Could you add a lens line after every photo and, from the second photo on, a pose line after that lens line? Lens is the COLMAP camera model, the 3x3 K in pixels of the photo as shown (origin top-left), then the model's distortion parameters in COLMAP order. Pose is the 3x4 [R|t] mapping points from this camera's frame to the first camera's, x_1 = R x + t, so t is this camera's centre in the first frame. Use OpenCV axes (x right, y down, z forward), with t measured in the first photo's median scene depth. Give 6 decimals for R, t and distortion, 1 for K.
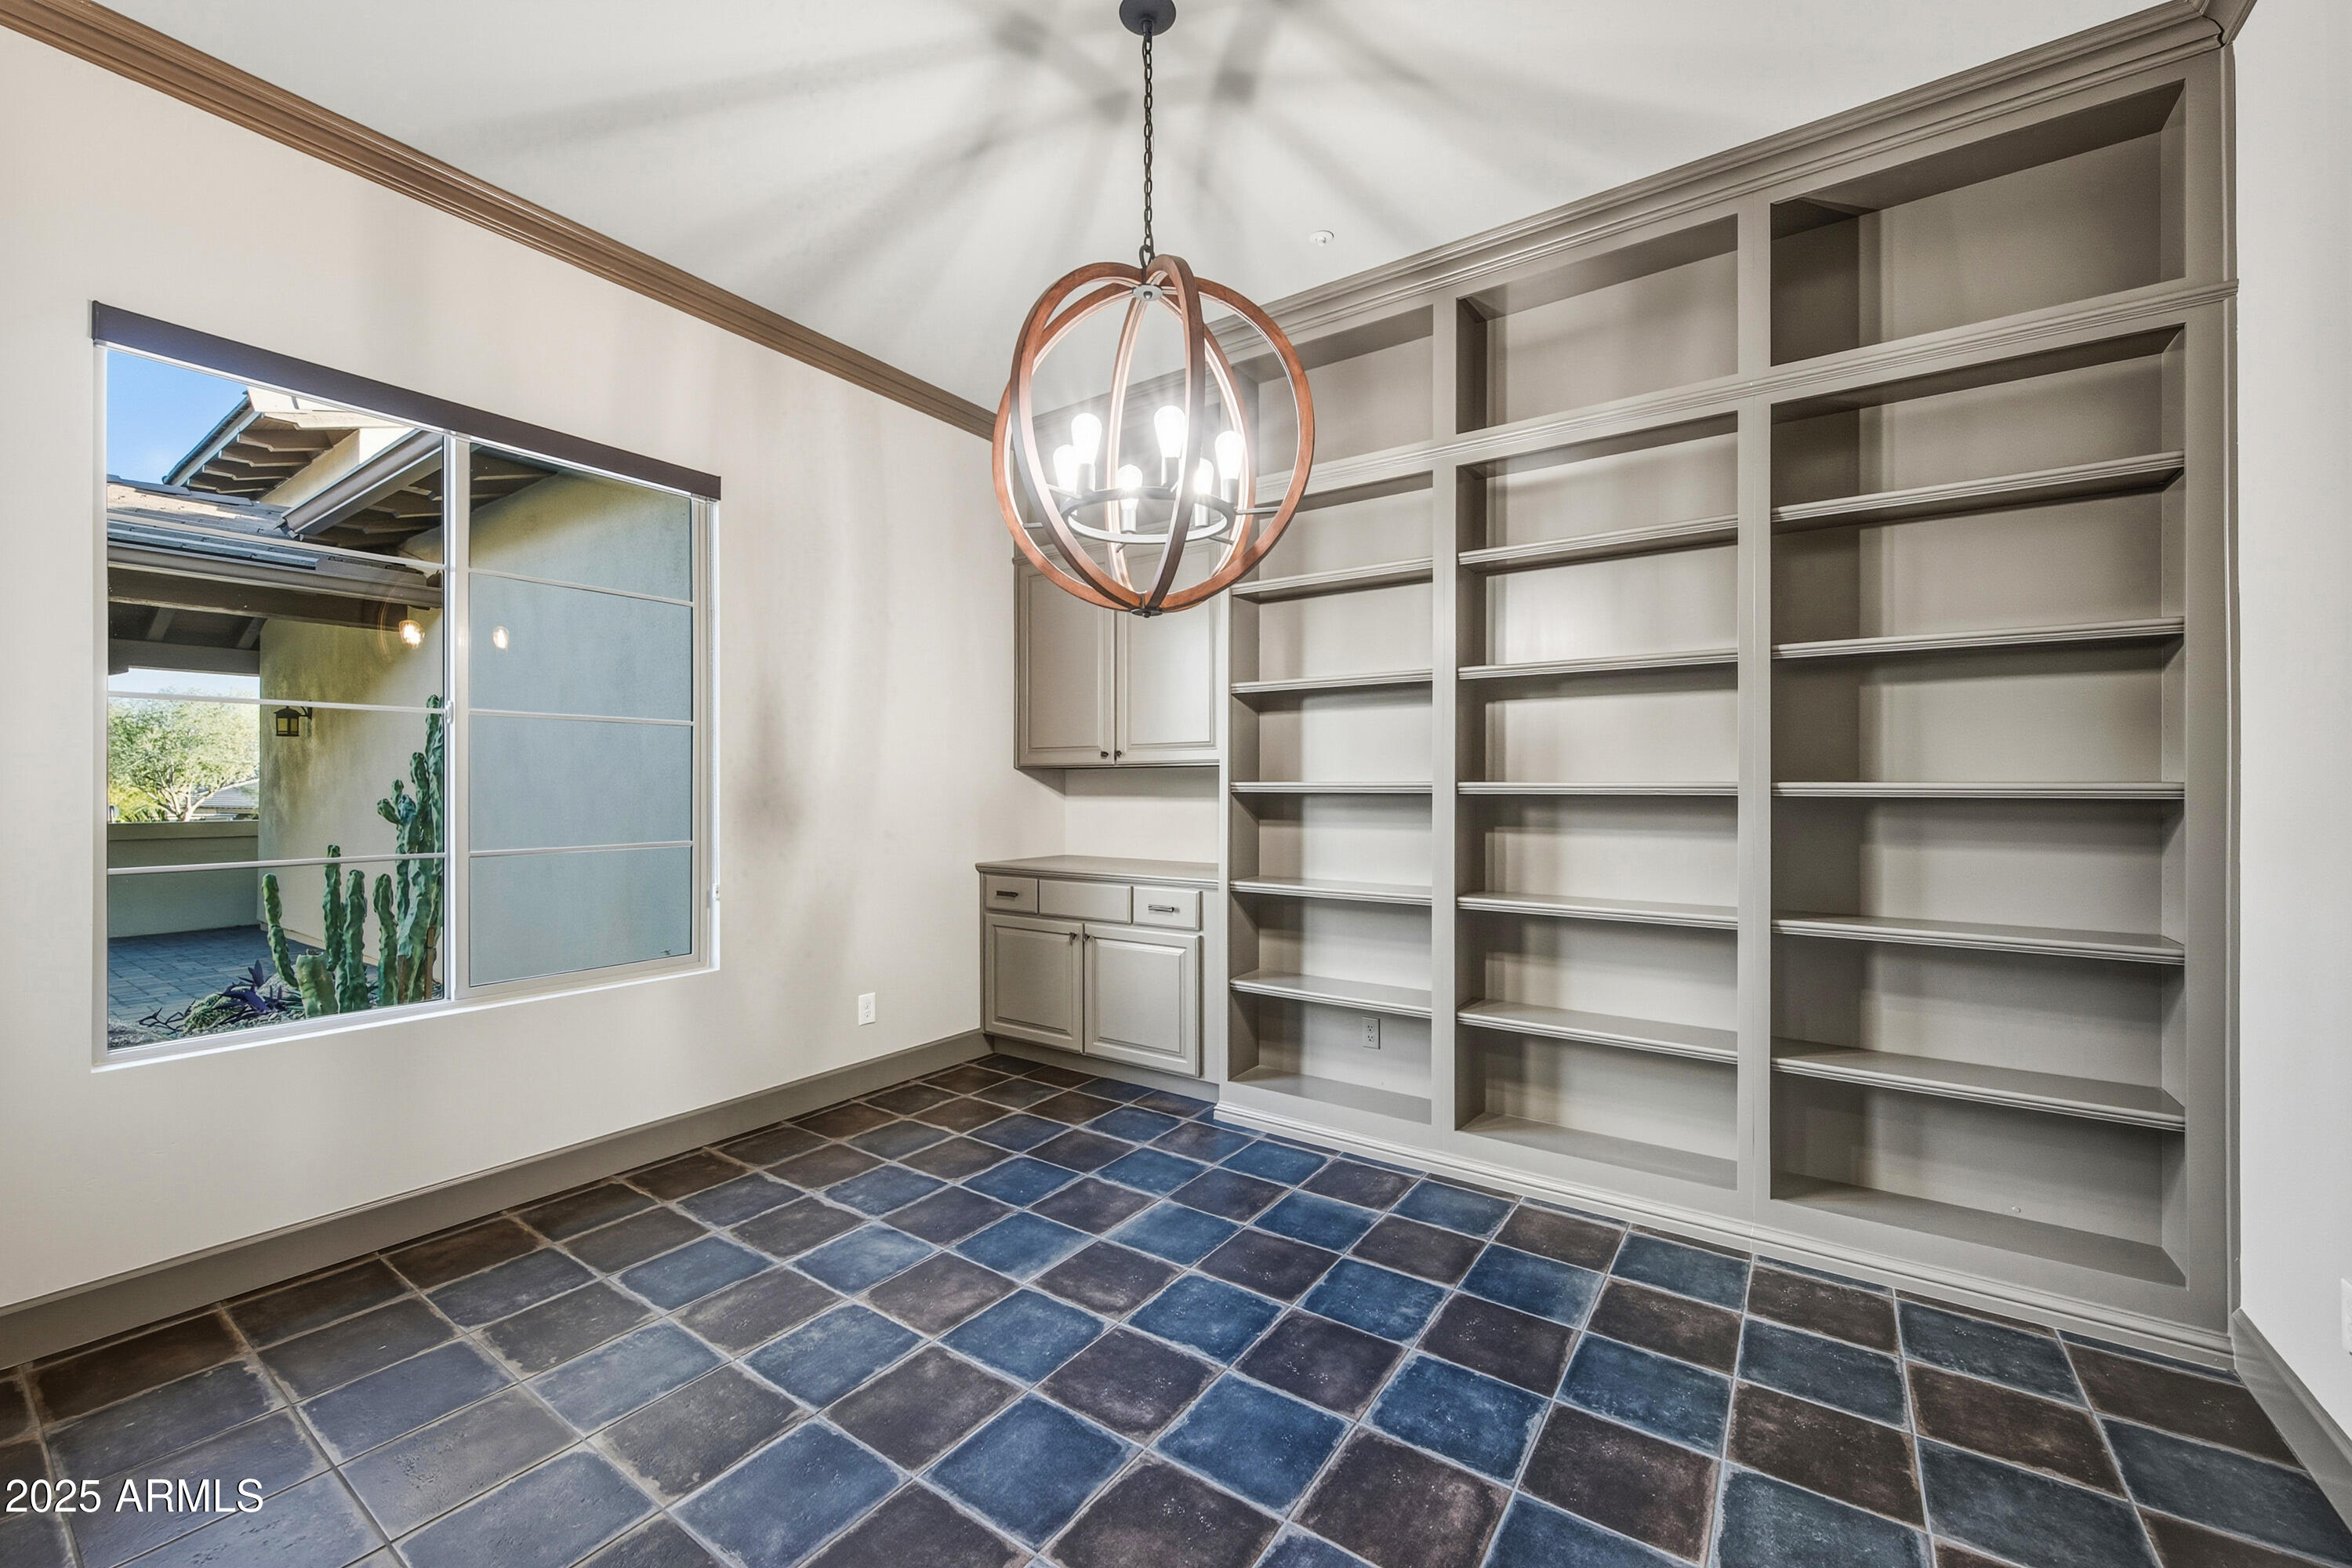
lens RADIAL K [[918.9, 0, 1170.1], [0, 918.9, 782.0], [0, 0, 1]] dist [-0.000879, -0.000031]
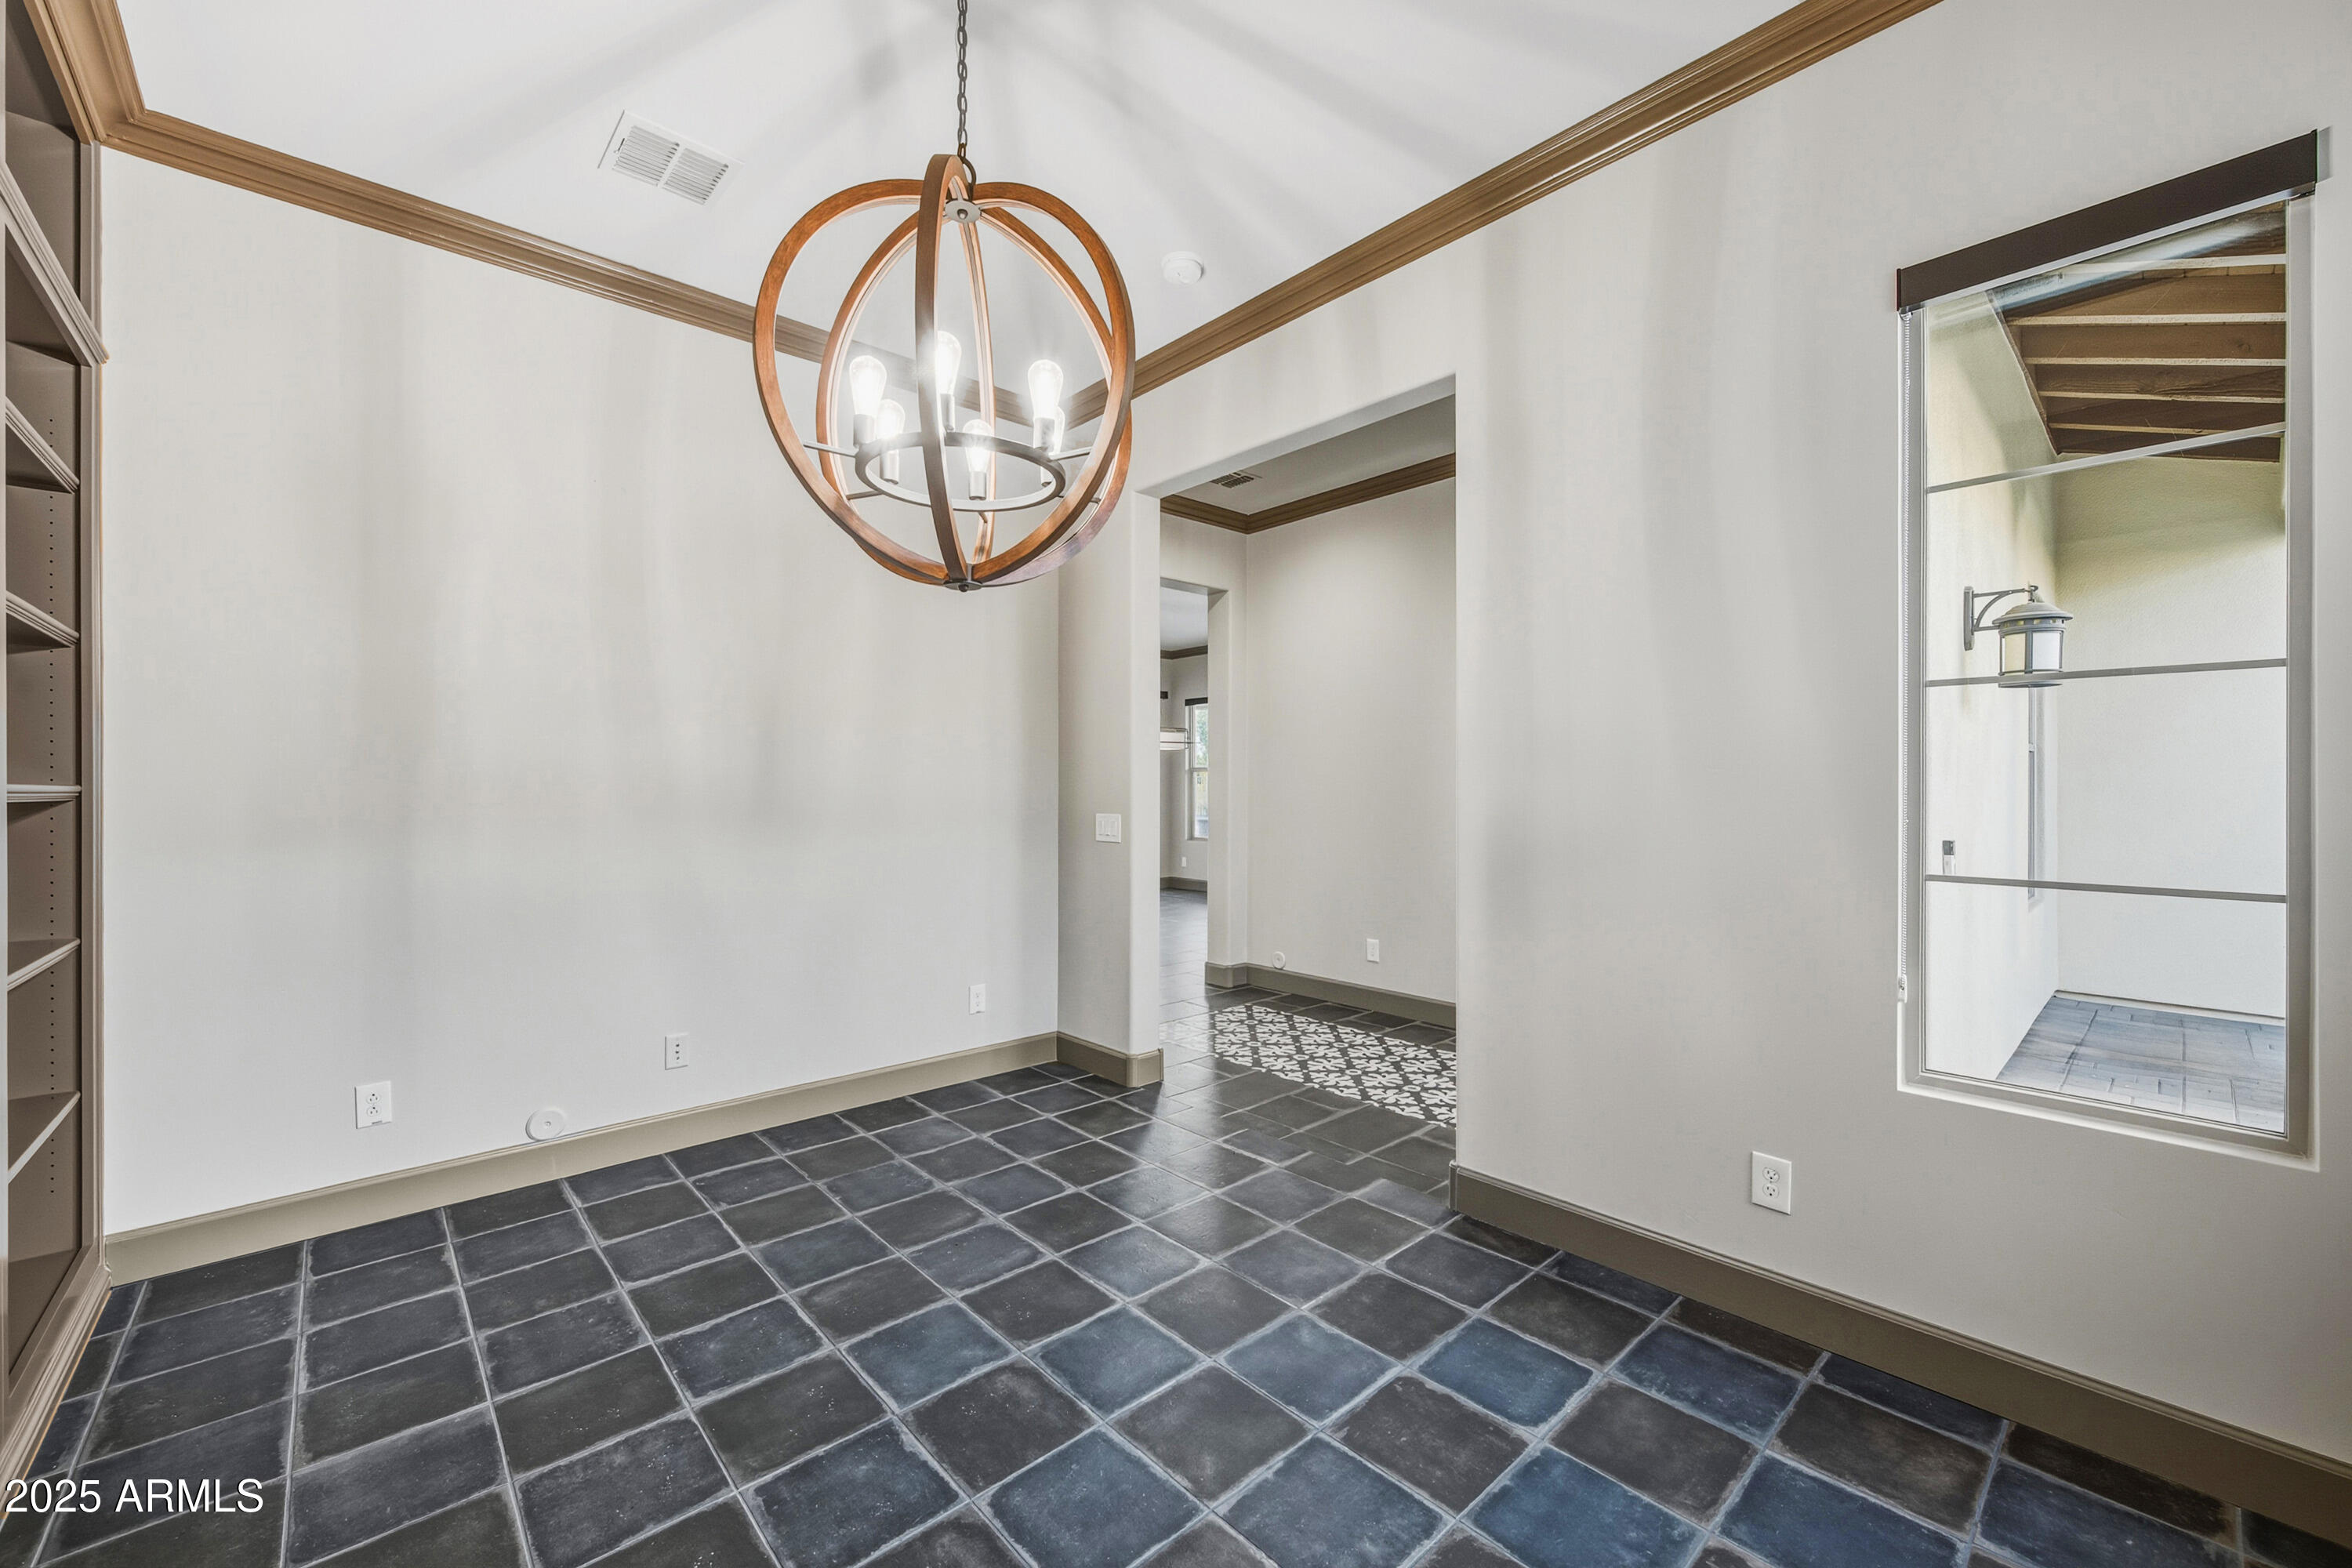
lens RADIAL K [[918.9, 0, 1175.7], [0, 918.9, 789.1], [0, 0, 1]] dist [-0.000879, -0.000031]
pose [[-0.975216, -0.000510, 0.221256, -0.420215], [-0.001204, 0.999995, -0.002998, 0.007451], [-0.221253, -0.003190, -0.975211, 1.845902]]
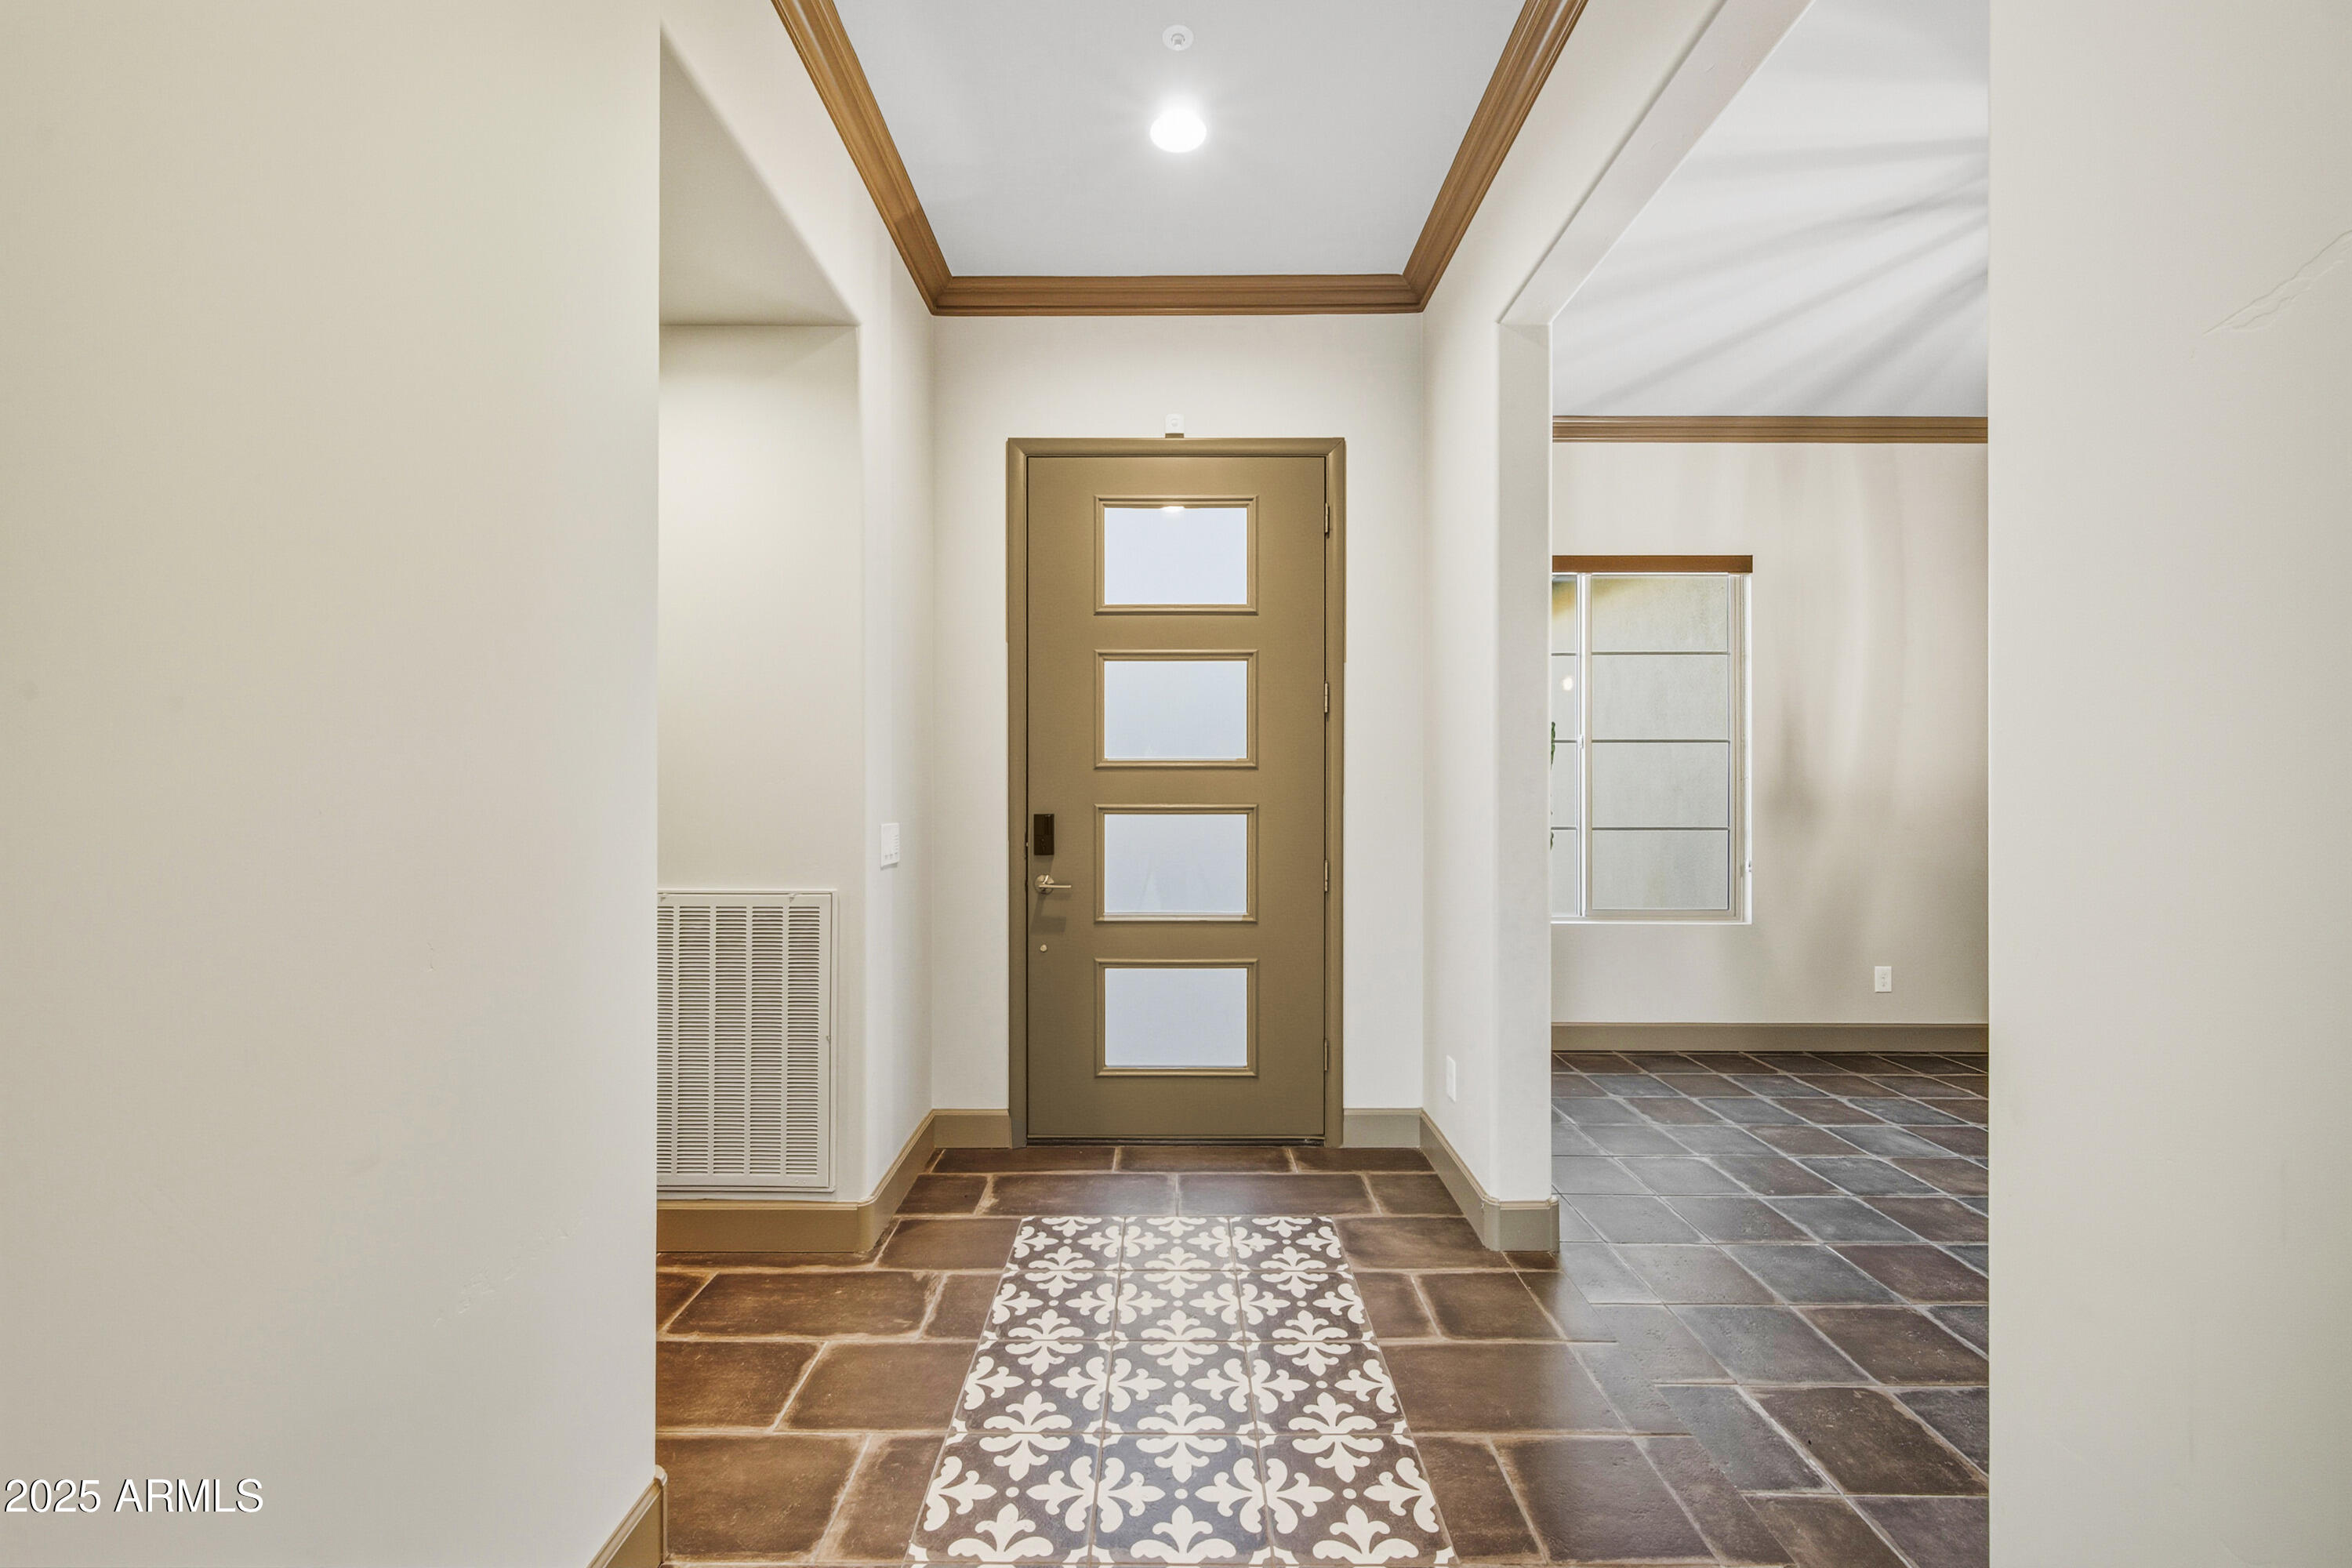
lens RADIAL K [[918.9, 0, 1173.1], [0, 918.9, 778.1], [0, 0, 1]] dist [-0.000879, -0.000031]
pose [[0.568656, -0.002142, -0.822572, 0.216879], [-0.001429, 0.999993, -0.003592, -0.002501], [0.822574, 0.003218, 0.568649, -0.752856]]
